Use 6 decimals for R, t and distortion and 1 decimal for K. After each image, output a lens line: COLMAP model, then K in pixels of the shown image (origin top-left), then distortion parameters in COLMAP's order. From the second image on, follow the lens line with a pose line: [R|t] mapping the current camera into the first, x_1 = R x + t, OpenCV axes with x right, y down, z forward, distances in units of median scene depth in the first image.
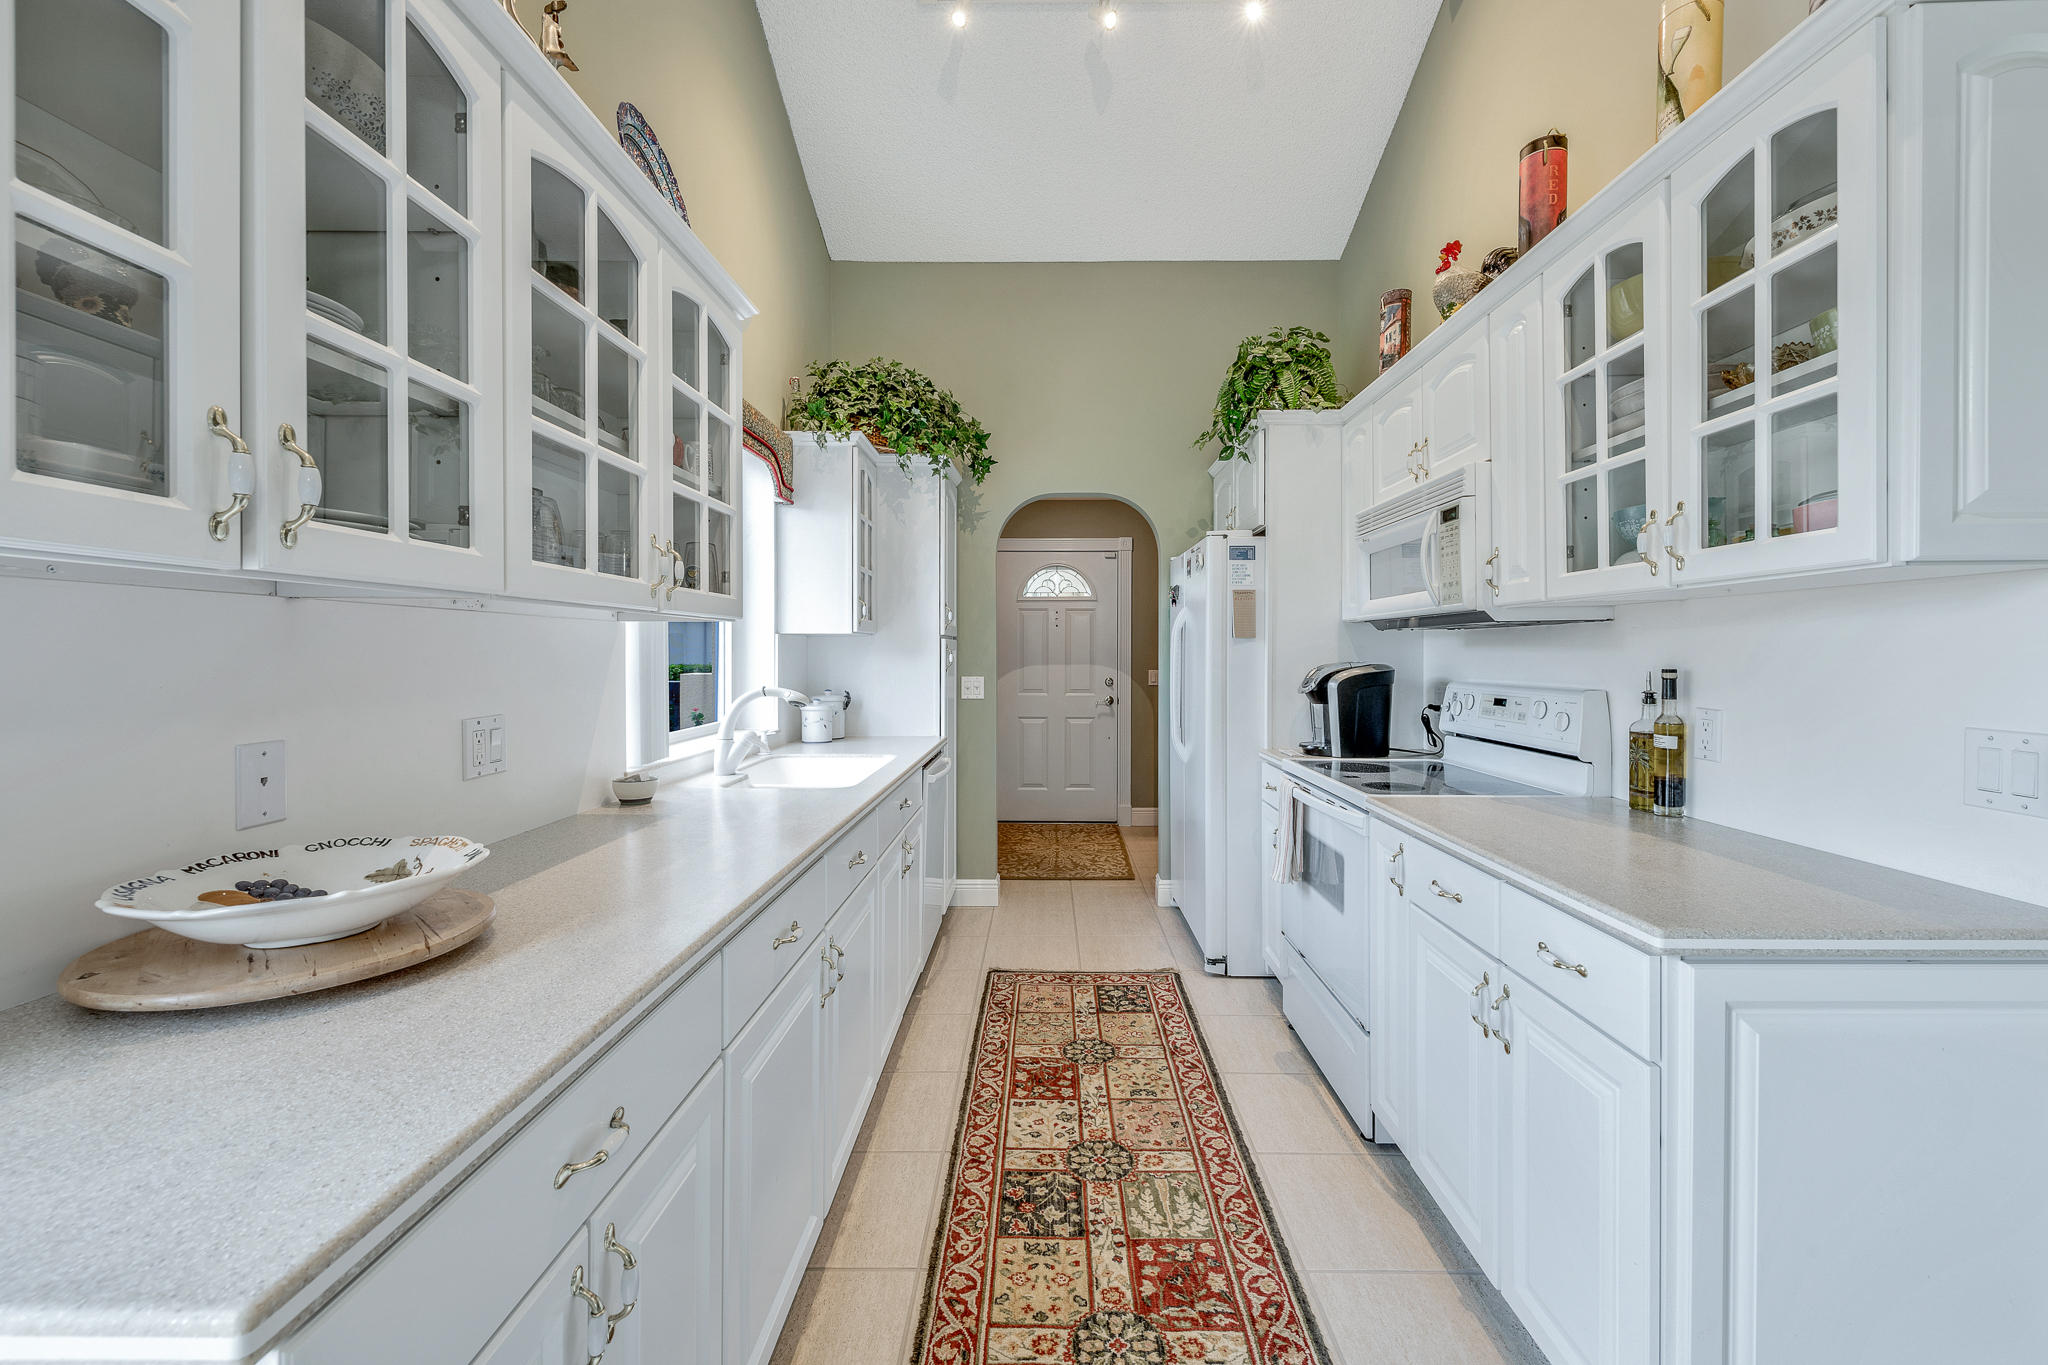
lens RADIAL K [[817.5, 0, 1050.9], [0, 817.5, 659.4], [0, 0, 1]] dist [0.001284, -0.000189]
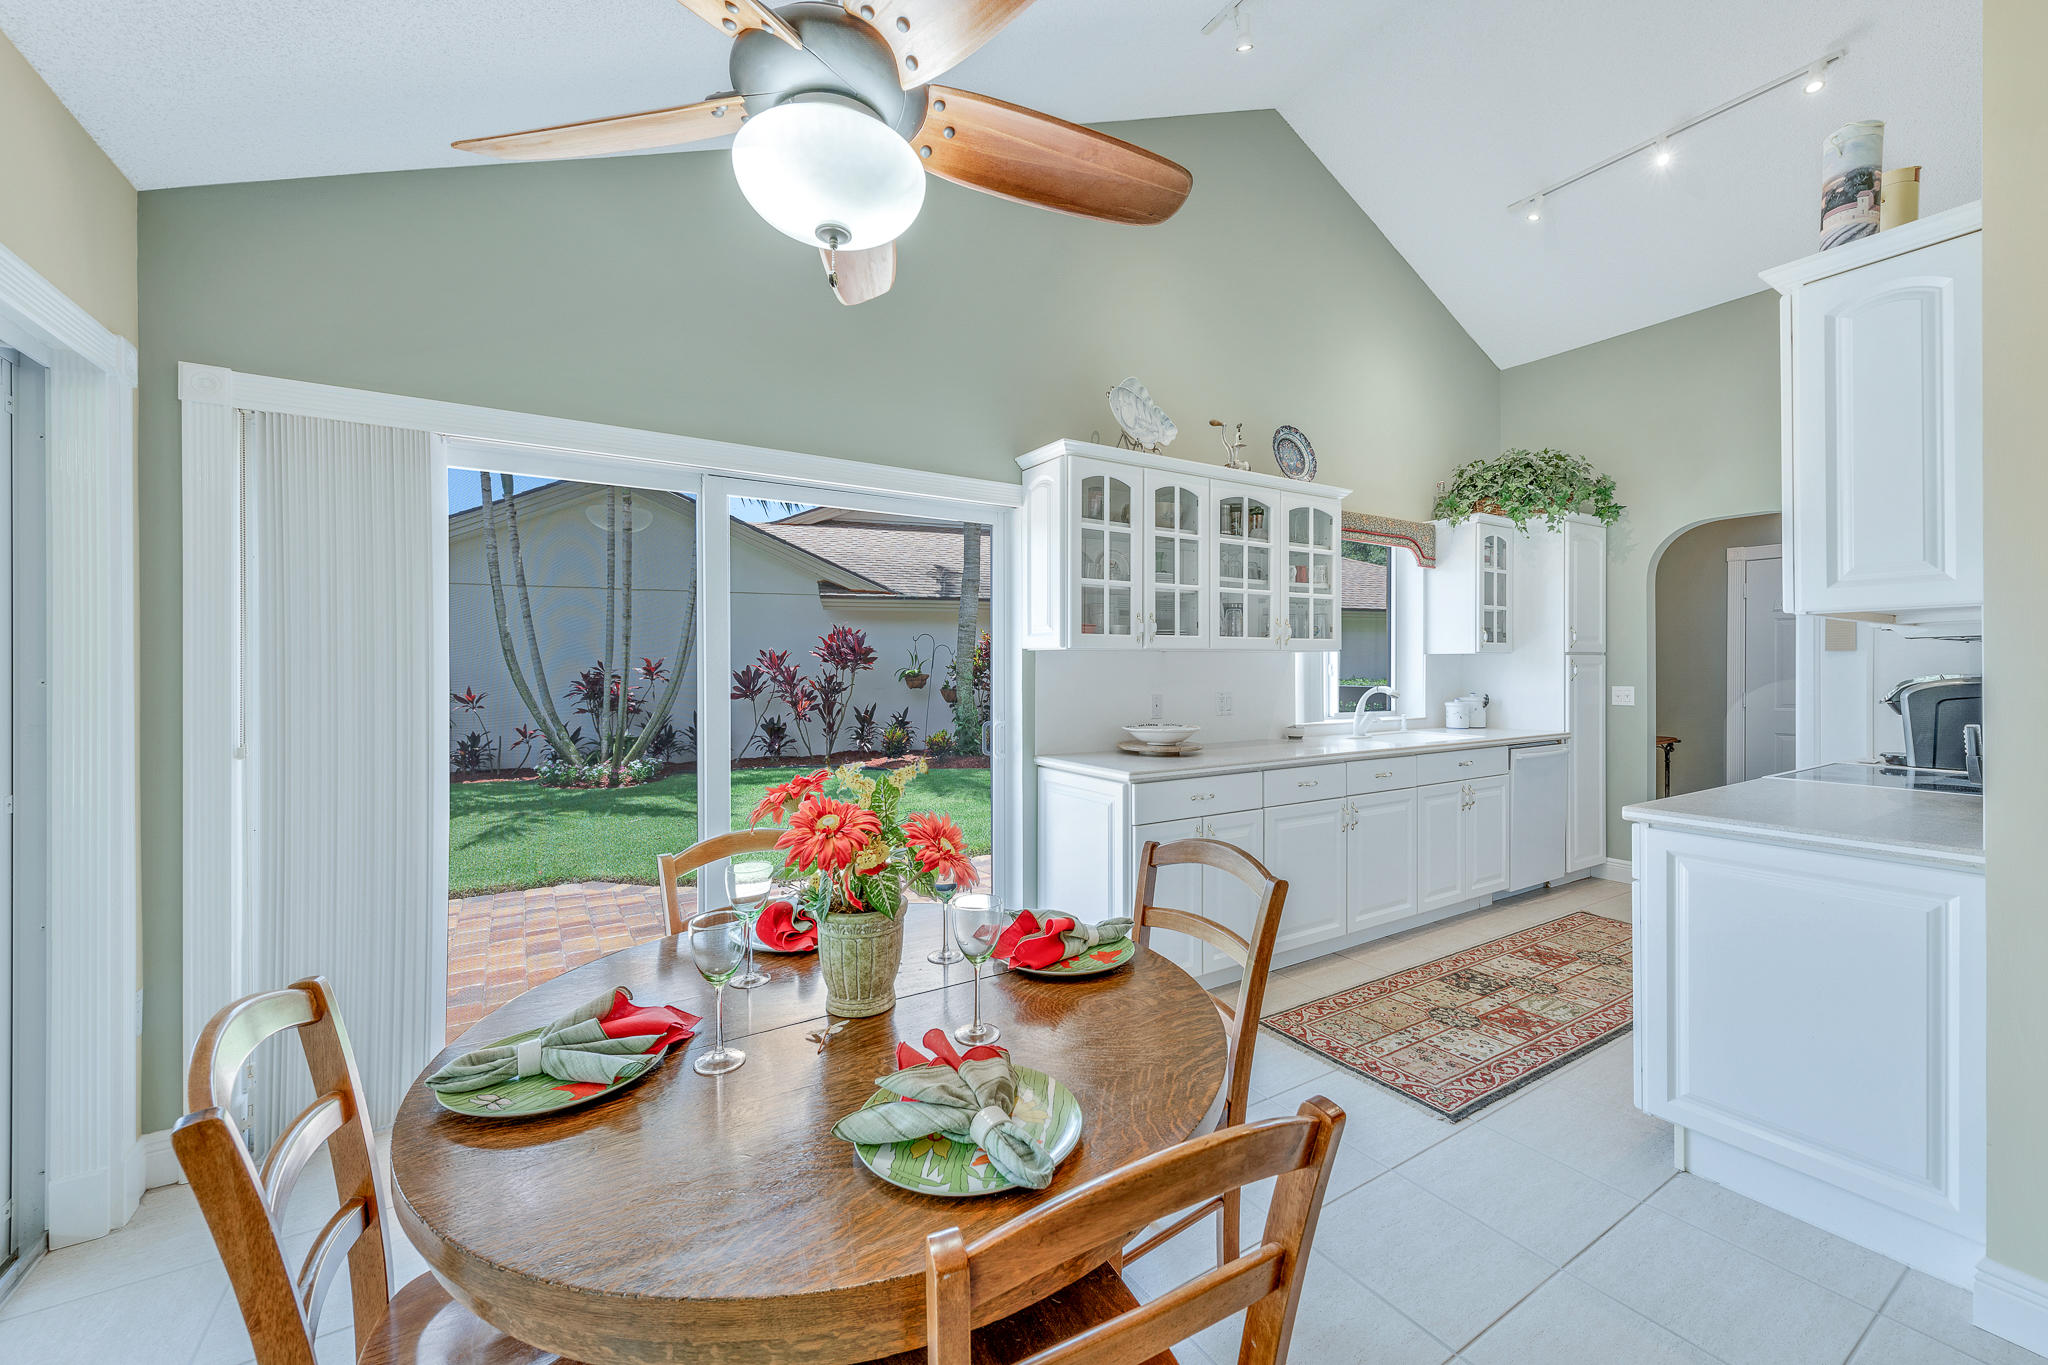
lens RADIAL K [[790.5, 0, 1024.0], [0, 790.5, 682.5], [0, 0, 1]] dist [-0.015046, -0.000031]
pose [[0.520121, 0.010306, -0.854031, 0.583675], [-0.000336, 0.999930, 0.011862, 0.003791], [0.854093, -0.005883, 0.520087, -0.441229]]
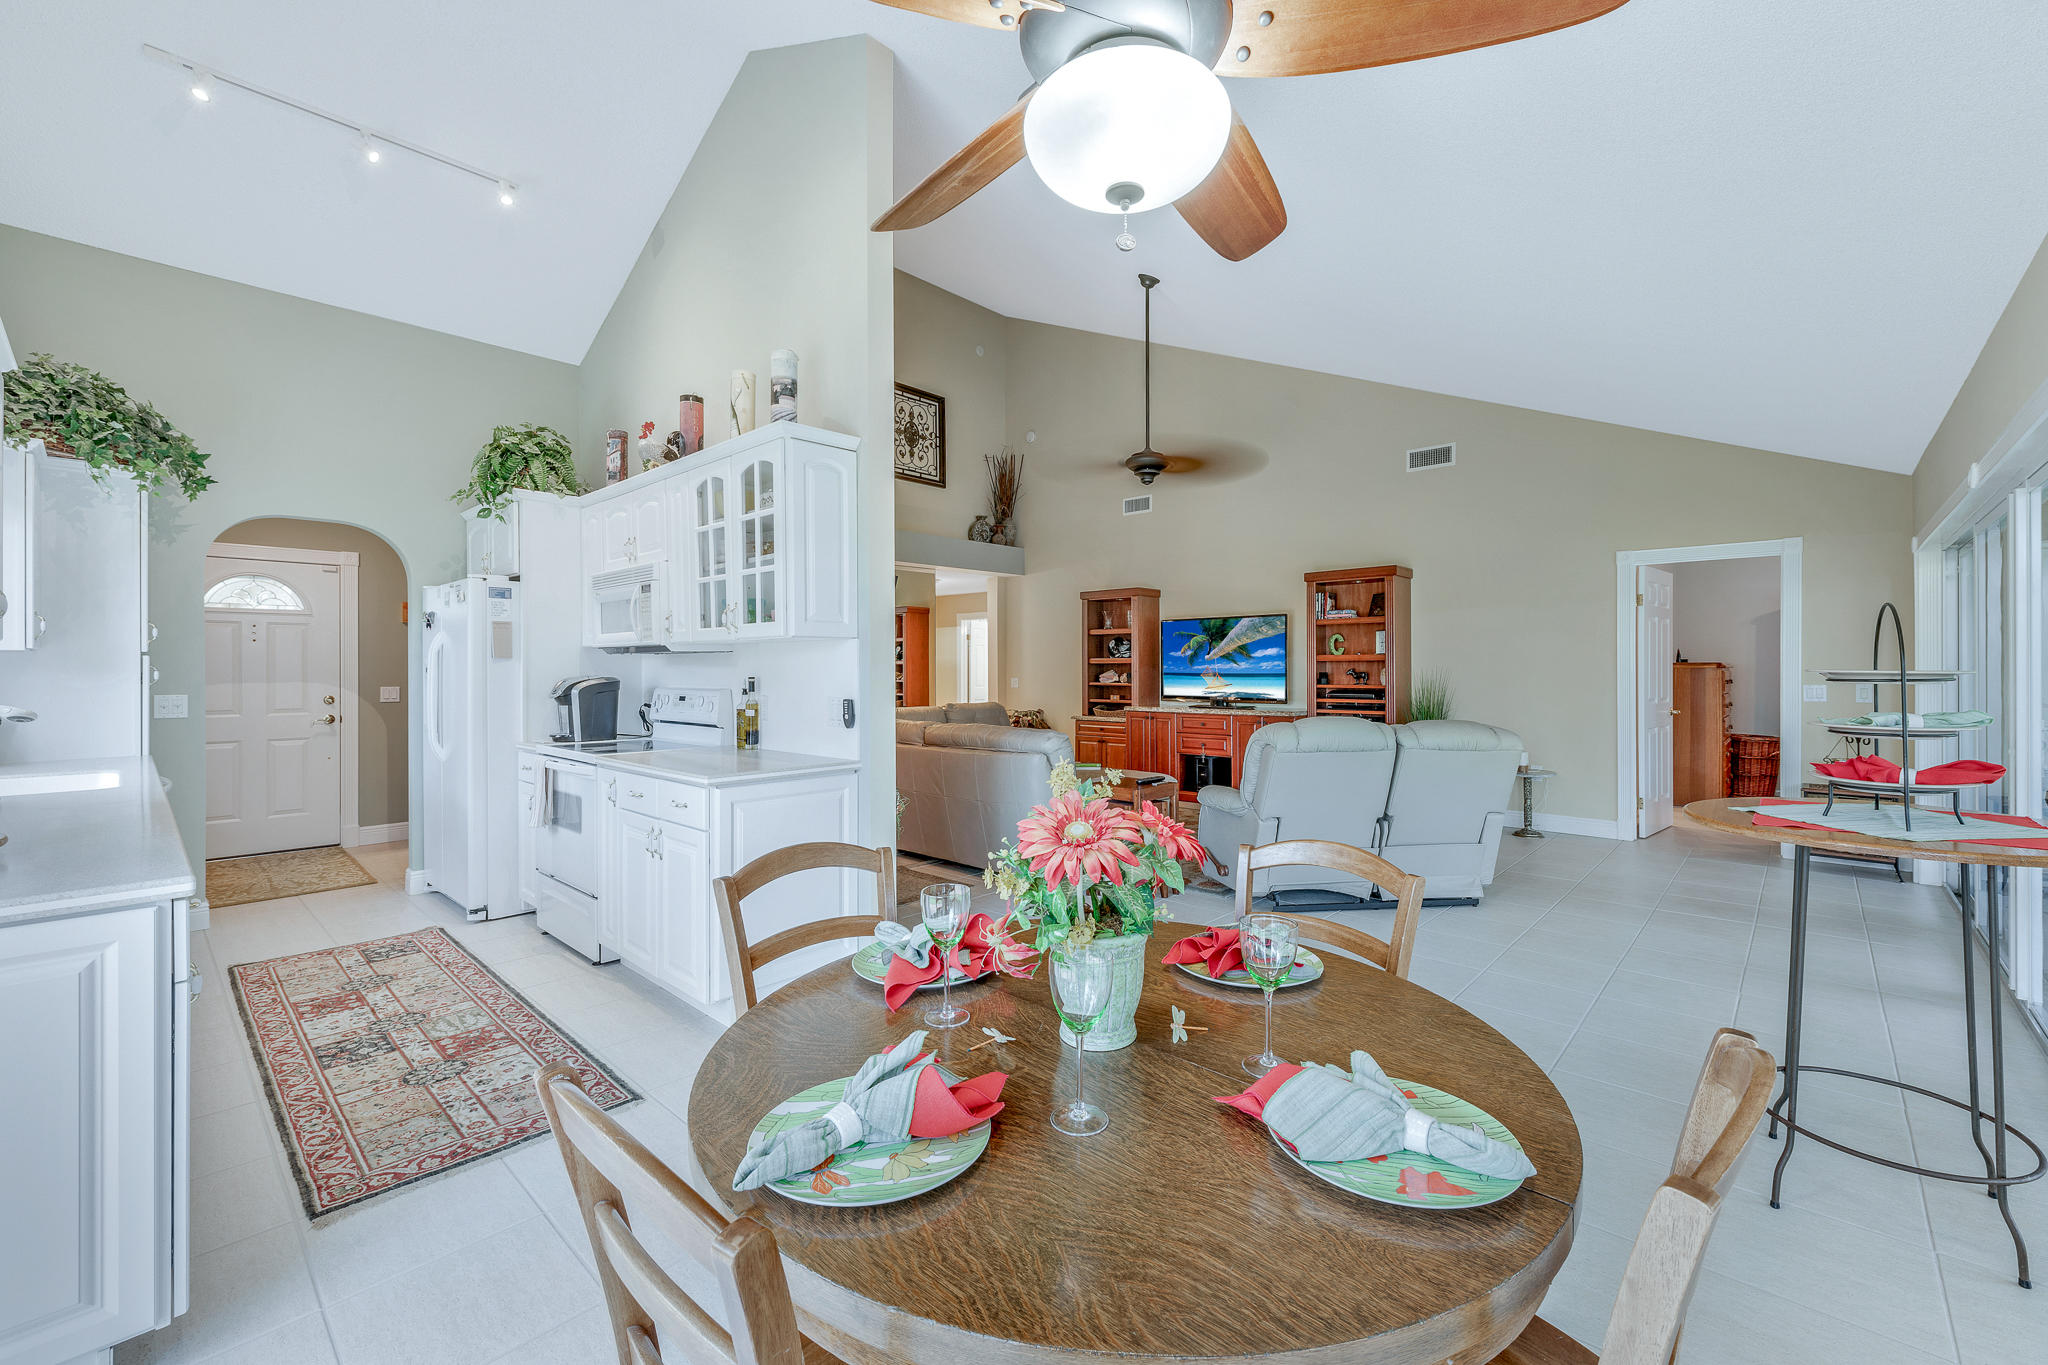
lens RADIAL K [[821.4, 0, 1021.1], [0, 821.4, 673.0], [0, 0, 1]] dist [0.017648, -0.007670]
pose [[0.684464, -0.005502, 0.729026, -0.172964], [0.007252, 0.999973, 0.000738, 0.003263], [-0.729011, 0.004782, 0.684485, -0.556080]]
